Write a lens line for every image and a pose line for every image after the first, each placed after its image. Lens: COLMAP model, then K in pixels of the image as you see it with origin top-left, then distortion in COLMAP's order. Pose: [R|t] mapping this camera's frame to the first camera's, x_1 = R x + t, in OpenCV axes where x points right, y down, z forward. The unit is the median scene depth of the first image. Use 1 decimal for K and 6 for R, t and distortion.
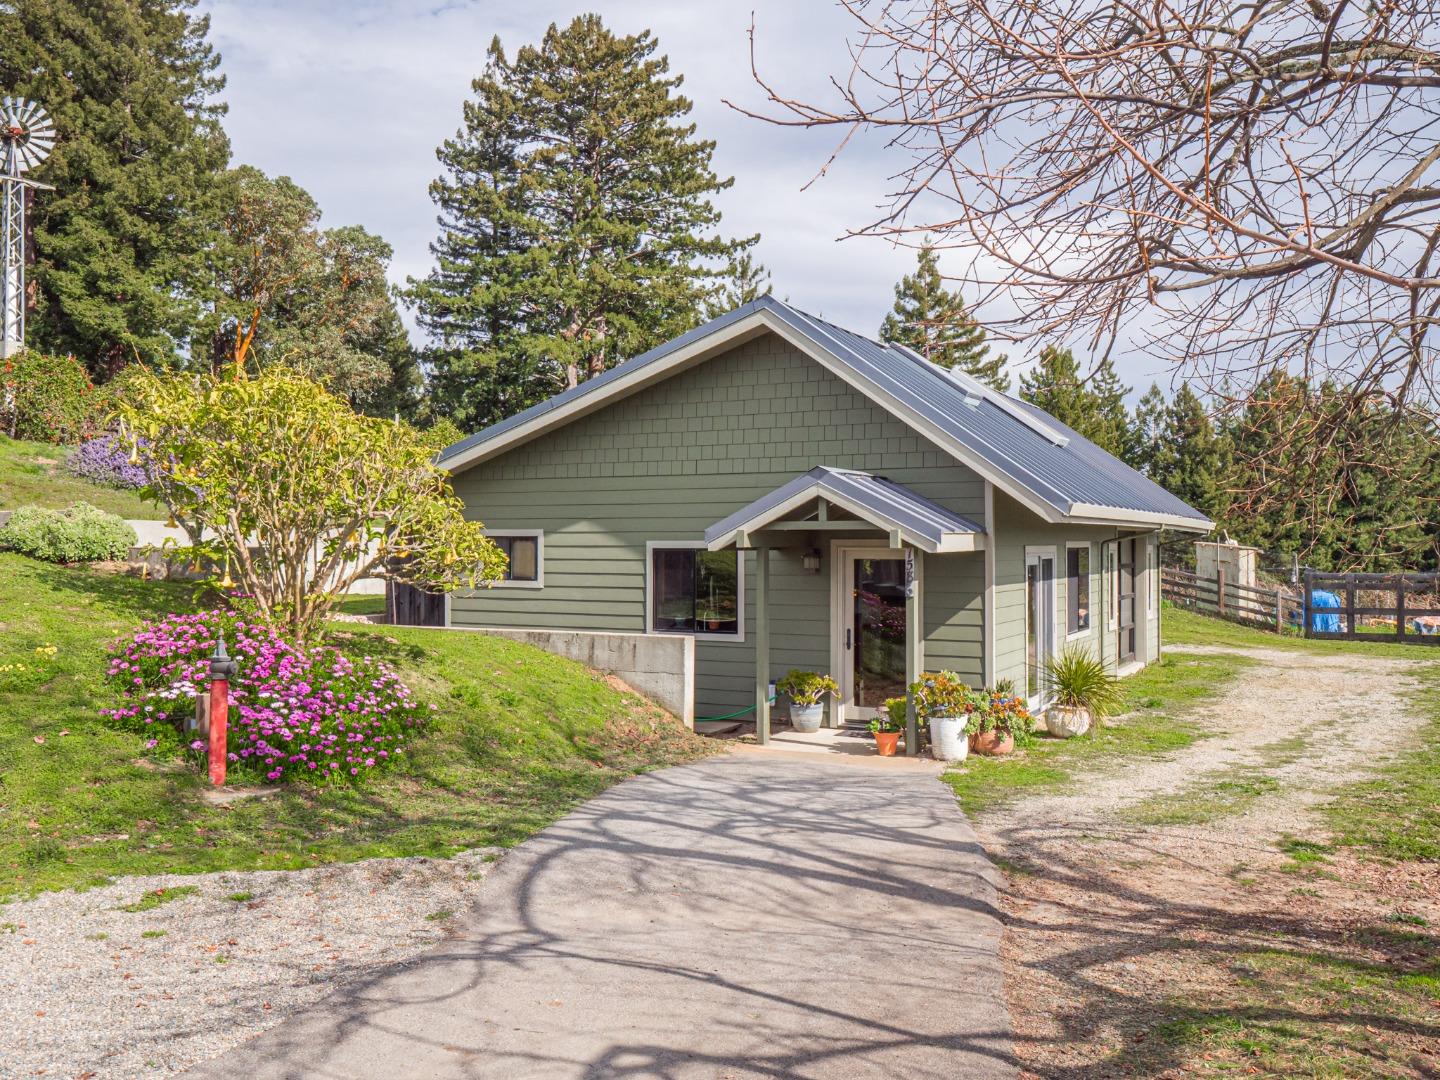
lens RADIAL K [[1298.2, 0, 720.0], [0, 1298.2, 540.0], [0, 0, 1]] dist [0.008201, -0.000143]
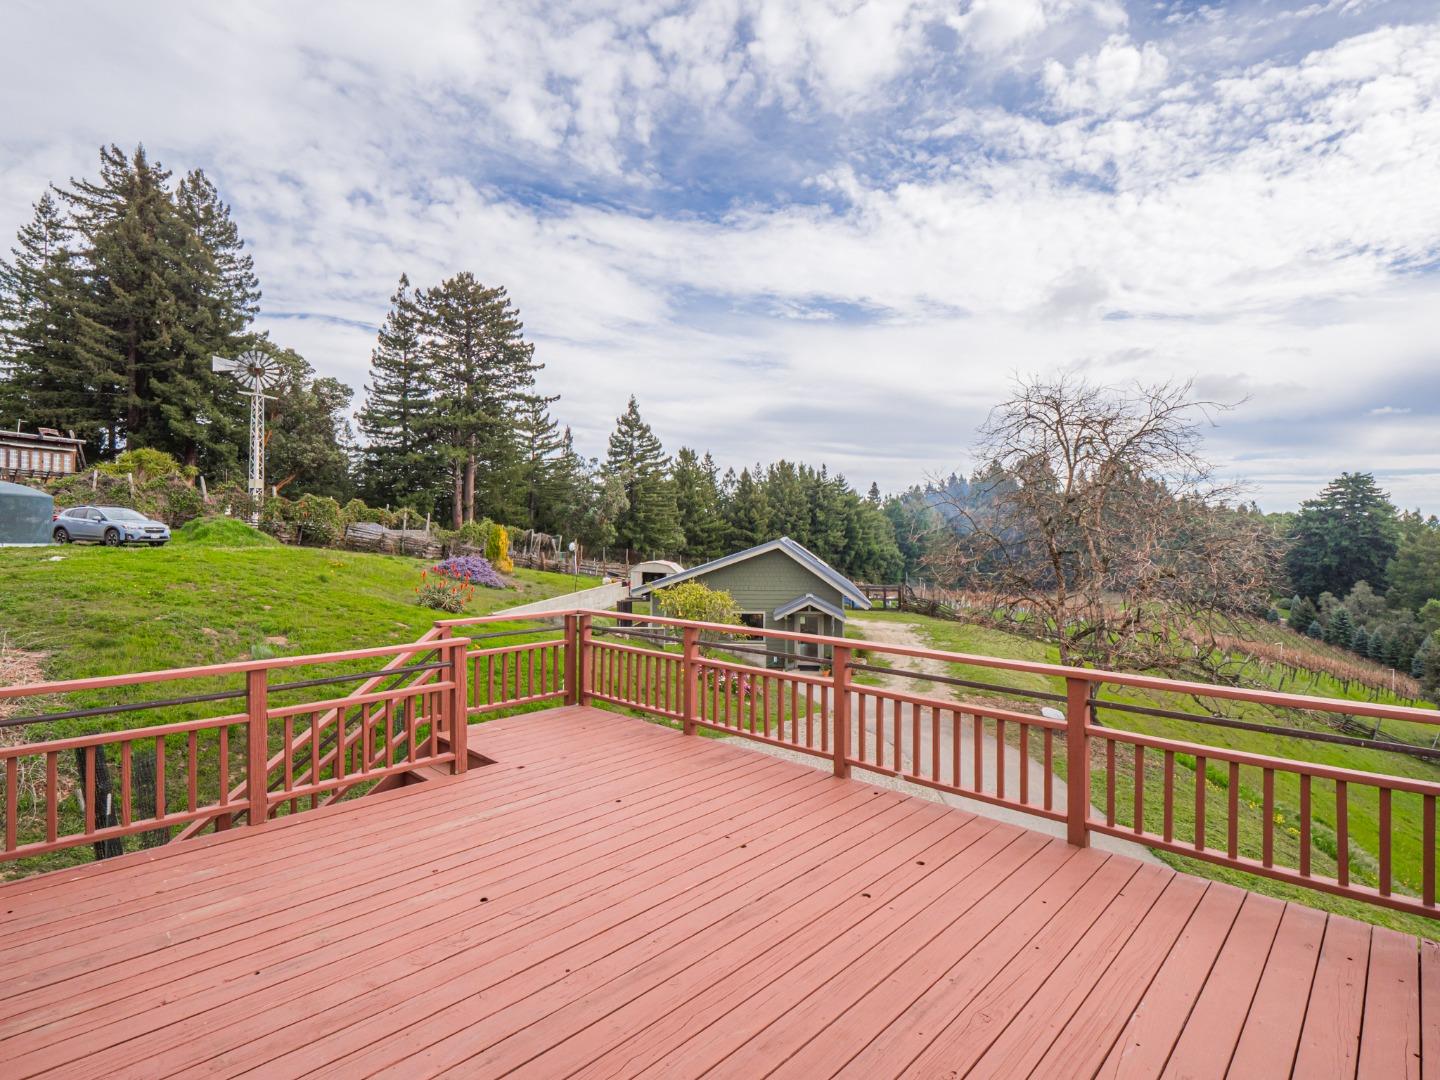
lens RADIAL K [[743.0, 0, 720.0], [0, 743.0, 540.0], [0, 0, 1]] dist [-0.000246, -0.000277]
pose [[0.932936, -0.007286, 0.359968, -0.149004], [-0.001159, 0.999729, 0.023237, -0.043652], [-0.360040, -0.022096, 0.932675, -0.136537]]
